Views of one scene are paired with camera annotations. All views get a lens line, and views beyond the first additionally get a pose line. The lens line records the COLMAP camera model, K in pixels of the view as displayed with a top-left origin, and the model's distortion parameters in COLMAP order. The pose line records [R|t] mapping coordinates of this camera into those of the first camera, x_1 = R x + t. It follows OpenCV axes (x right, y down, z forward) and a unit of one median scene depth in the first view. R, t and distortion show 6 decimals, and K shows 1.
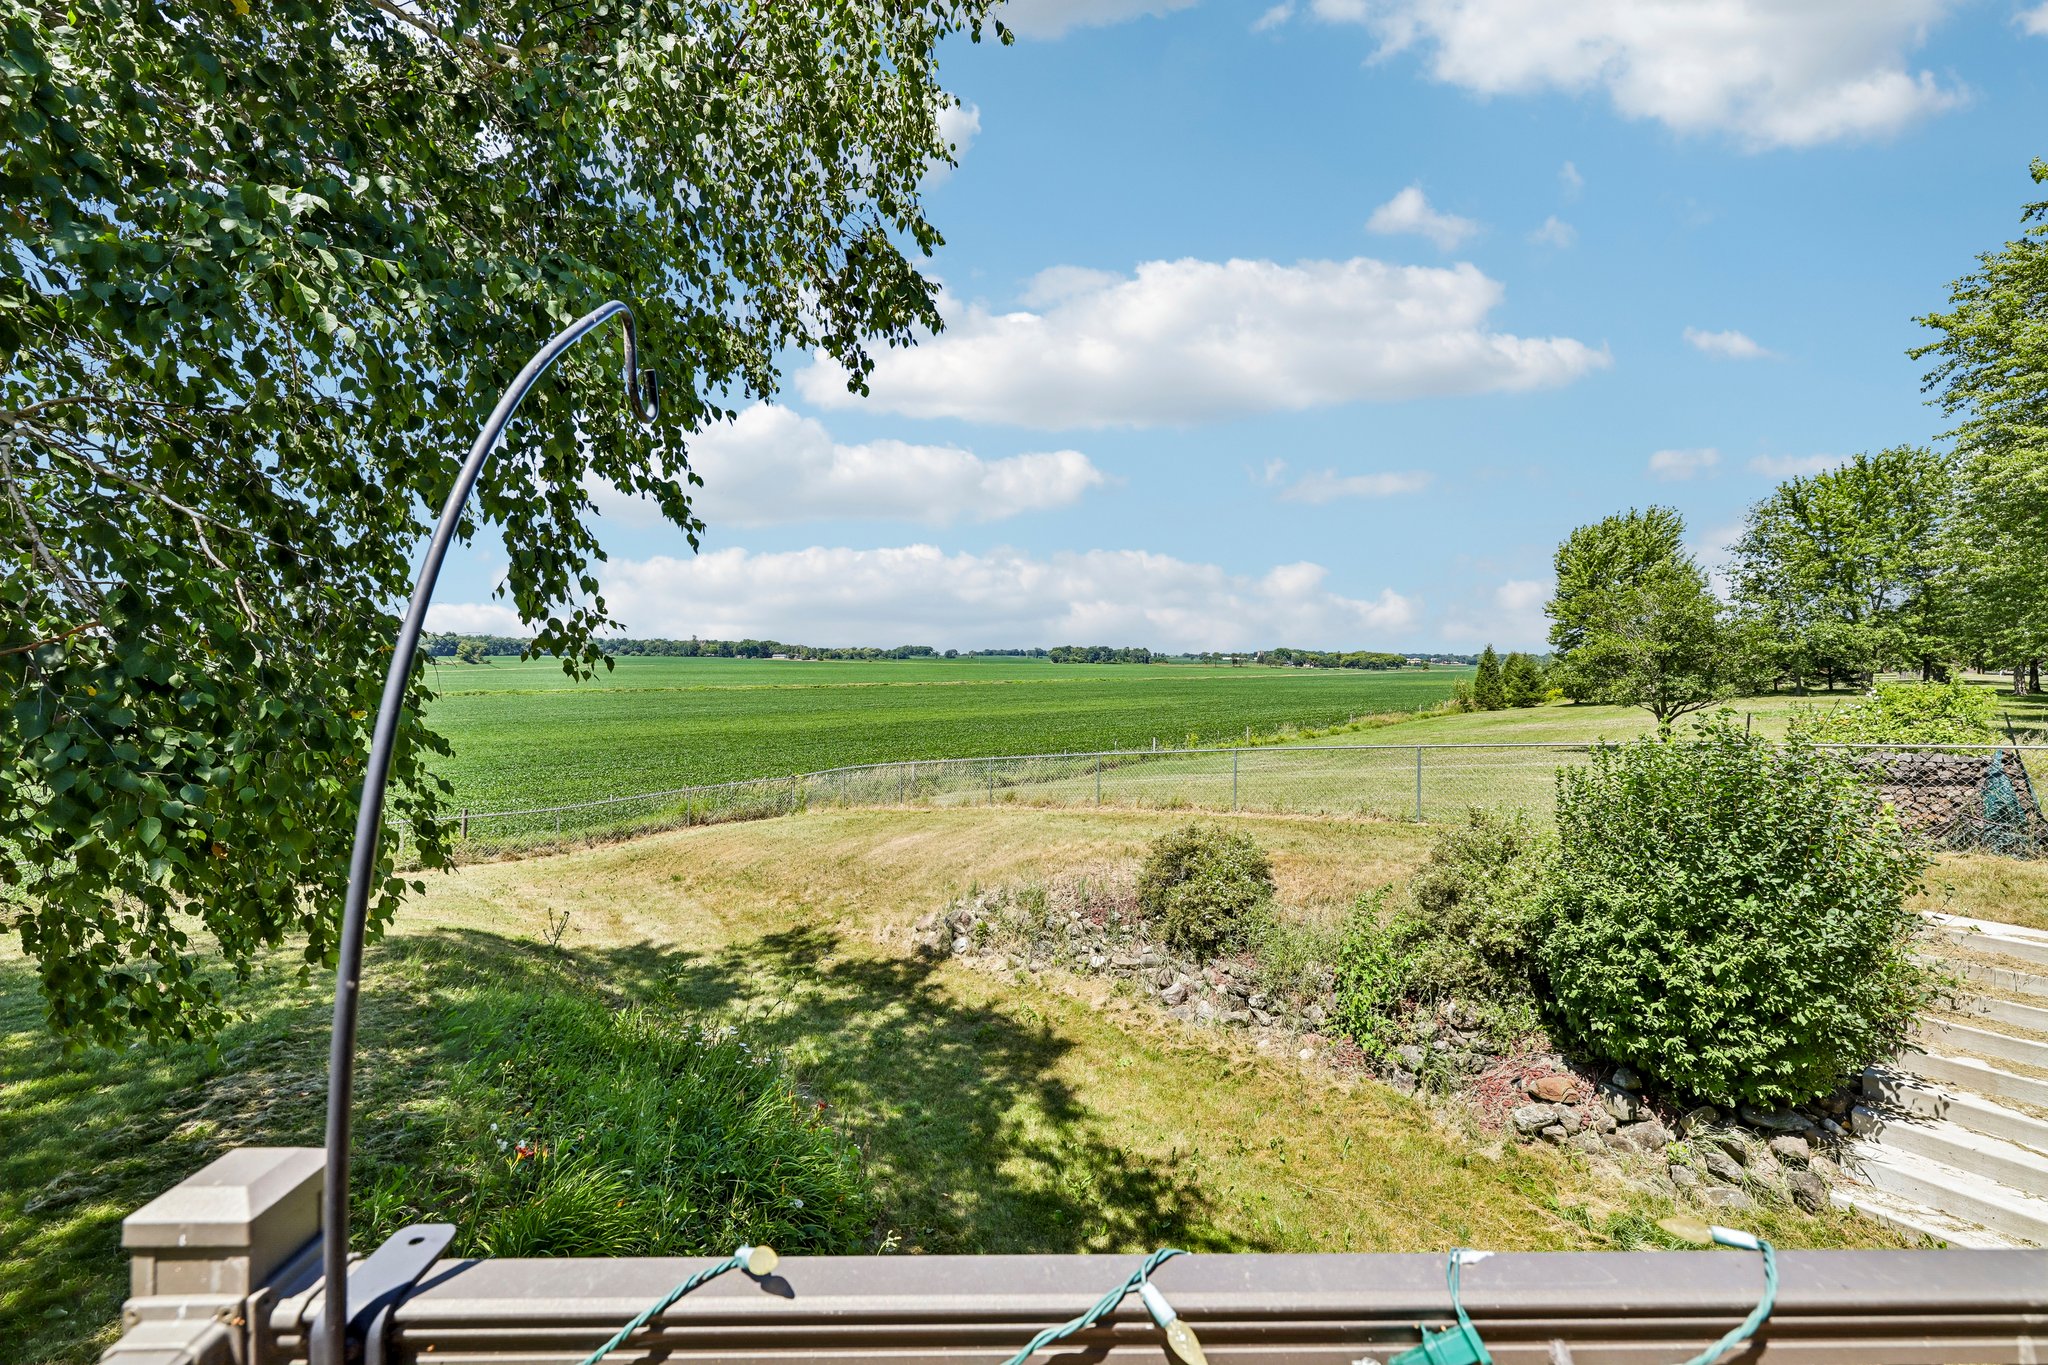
lens RADIAL K [[860.9, 0, 1013.9], [0, 860.9, 664.5], [0, 0, 1]] dist [0.000914, 0.000211]
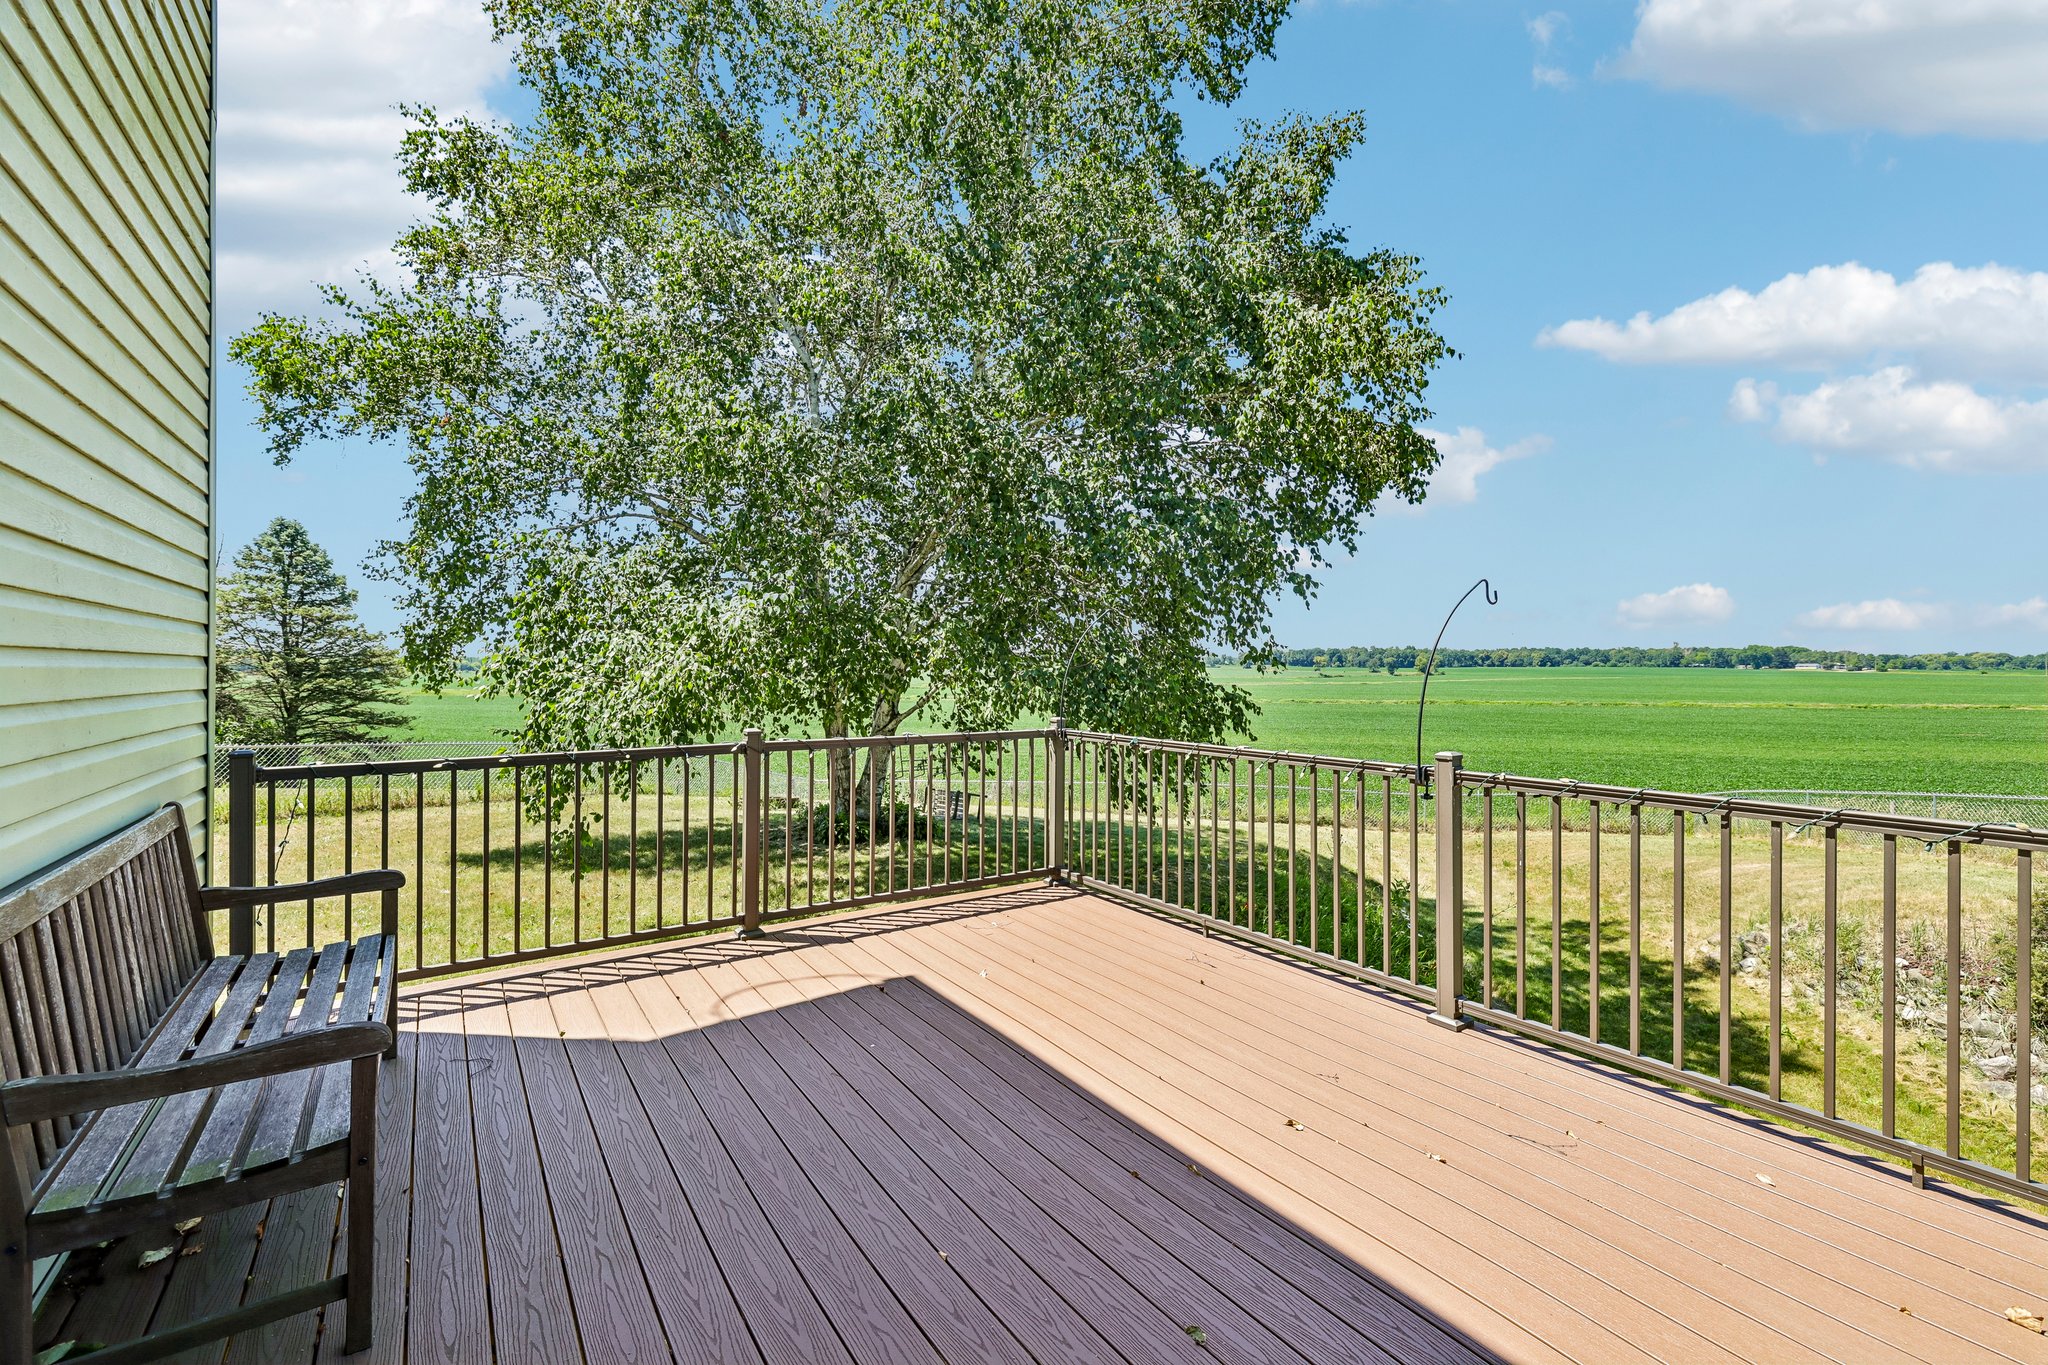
lens RADIAL K [[865.8, 0, 1014.1], [0, 865.8, 669.2], [0, 0, 1]] dist [0.000619, 0.000573]
pose [[0.534506, -0.003971, -0.845155, 0.394455], [-0.002747, 0.999976, -0.006436, 0.007201], [0.845160, 0.005762, 0.534482, -0.257434]]
